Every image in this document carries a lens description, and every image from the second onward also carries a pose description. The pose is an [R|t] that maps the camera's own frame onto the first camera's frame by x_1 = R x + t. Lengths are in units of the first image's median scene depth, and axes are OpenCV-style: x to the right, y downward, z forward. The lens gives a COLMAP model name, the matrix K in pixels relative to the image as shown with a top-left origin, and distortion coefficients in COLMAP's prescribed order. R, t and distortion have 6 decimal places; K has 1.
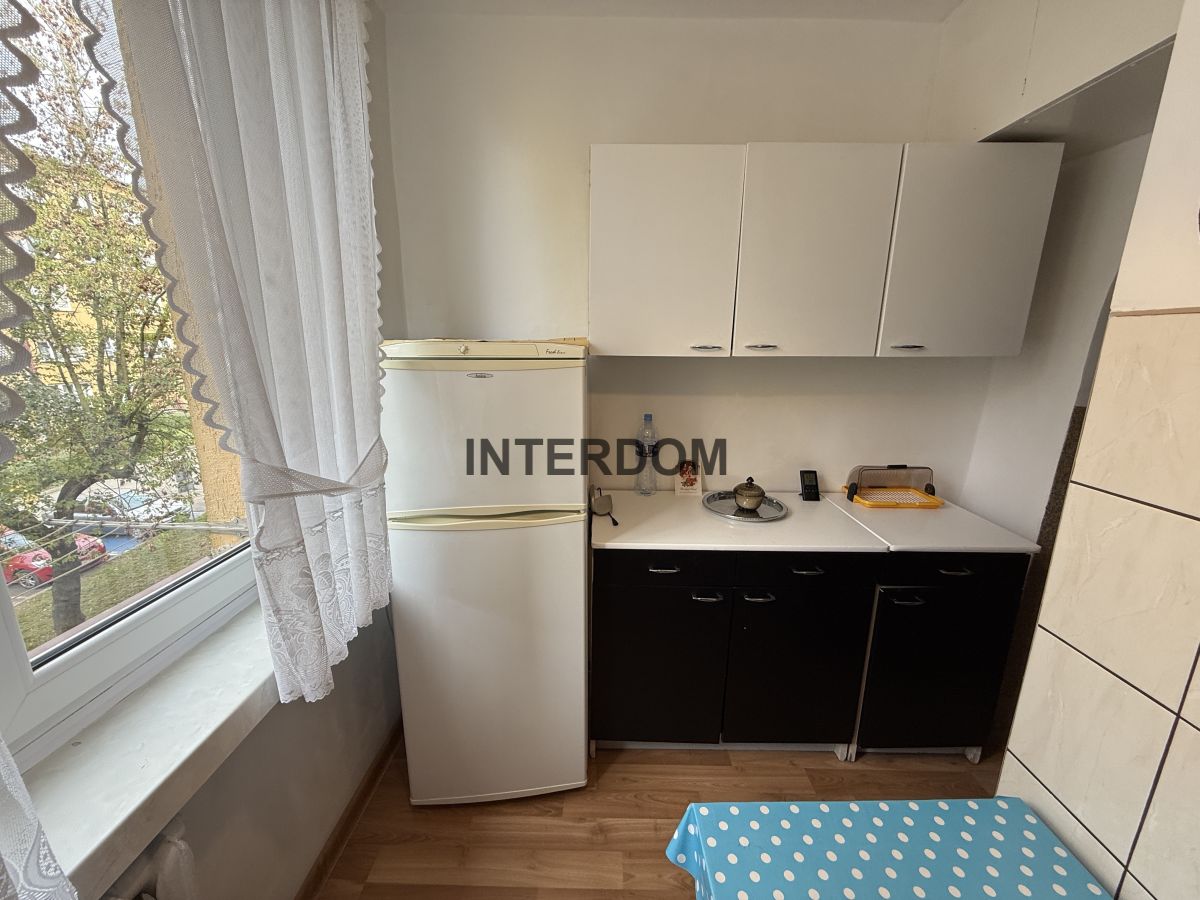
lens RADIAL K [[476.9, 0, 596.7], [0, 476.9, 447.7], [0, 0, 1]] dist [-0.000442, 0.000392]
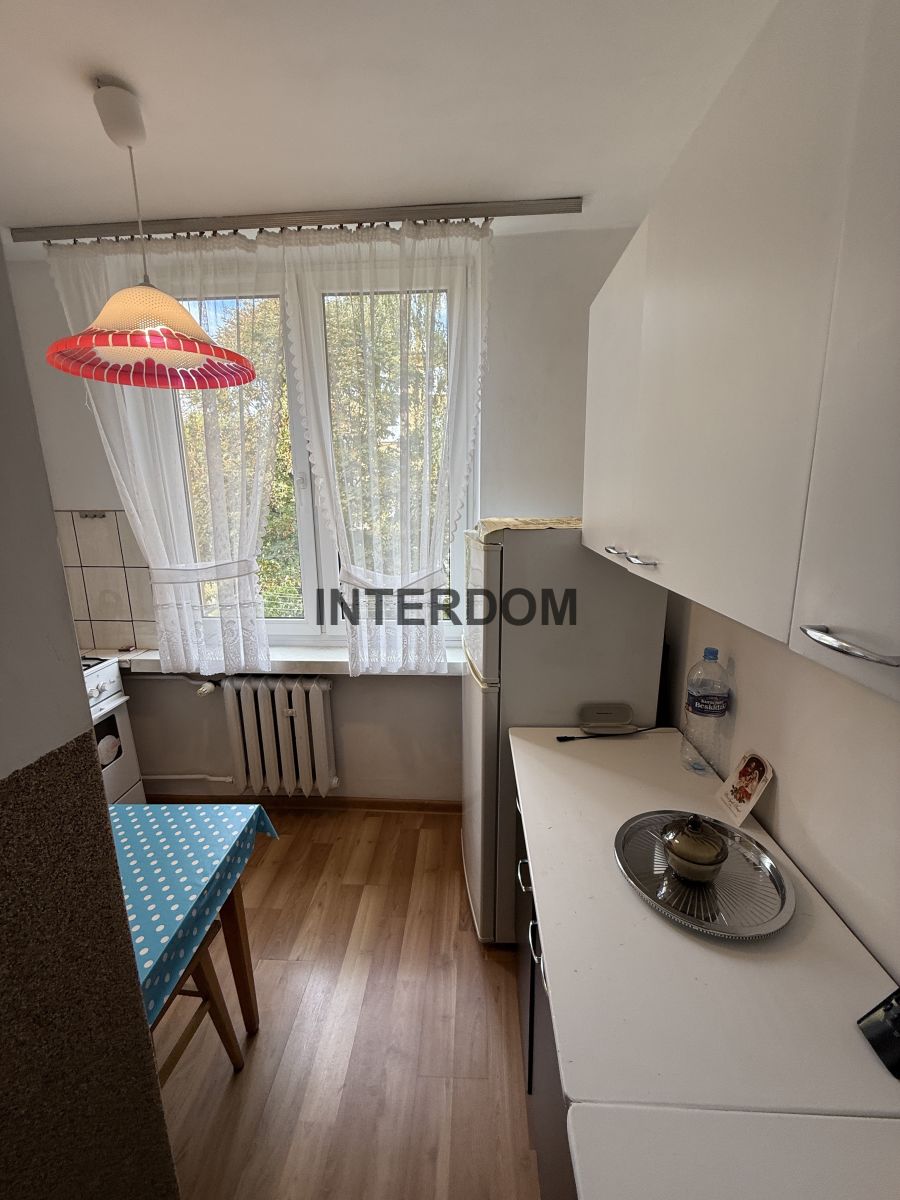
lens RADIAL K [[476.9, 0, 450.0], [0, 476.9, 600.0], [0, 0, 1]] dist [-0.000442, 0.000392]
pose [[-0.038222, 0.215296, -0.975801, 0.904374], [-0.215139, 0.951841, 0.218437, -0.243740], [0.975835, 0.218282, 0.009938, 0.812257]]
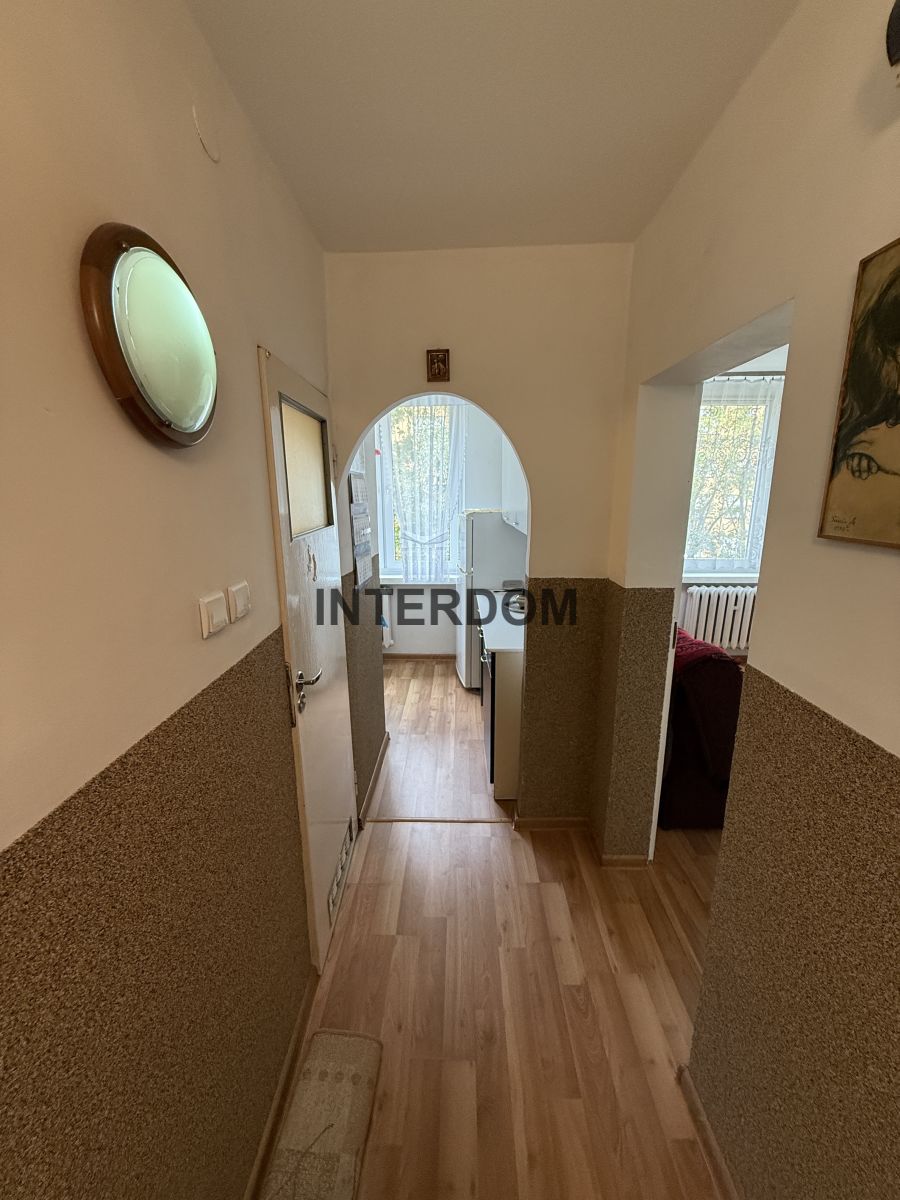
lens RADIAL K [[476.9, 0, 450.0], [0, 476.9, 600.0], [0, 0, 1]] dist [-0.000442, 0.000392]
pose [[-0.005119, 0.224155, -0.974540, 2.481349], [-0.219325, 0.950572, 0.219794, -0.281659], [0.975639, 0.214866, 0.044297, 0.763181]]
